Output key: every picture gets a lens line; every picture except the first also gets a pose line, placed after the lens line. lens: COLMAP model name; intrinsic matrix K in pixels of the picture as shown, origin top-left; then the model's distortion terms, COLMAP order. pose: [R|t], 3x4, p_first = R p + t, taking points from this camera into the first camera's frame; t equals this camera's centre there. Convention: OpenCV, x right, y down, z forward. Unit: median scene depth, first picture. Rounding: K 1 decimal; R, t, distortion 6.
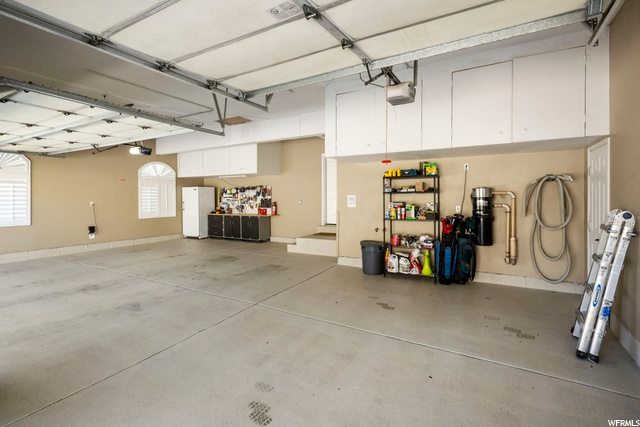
lens RADIAL K [[302.0, 0, 319.7], [0, 302.0, 208.4], [0, 0, 1]] dist [0.015062, -0.000756]
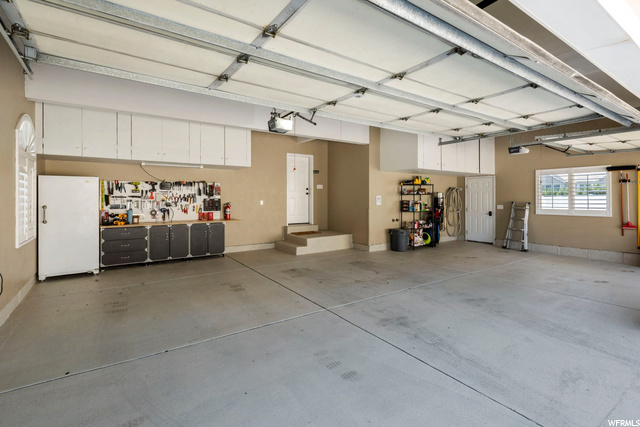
lens RADIAL K [[302.0, 0, 319.7], [0, 302.0, 208.4], [0, 0, 1]] dist [0.015062, -0.000756]
pose [[0.425271, -0.030766, 0.904543, -0.743959], [0.032081, 0.999306, 0.018906, -0.013967], [-0.904497, 0.020978, 0.425963, 0.430438]]
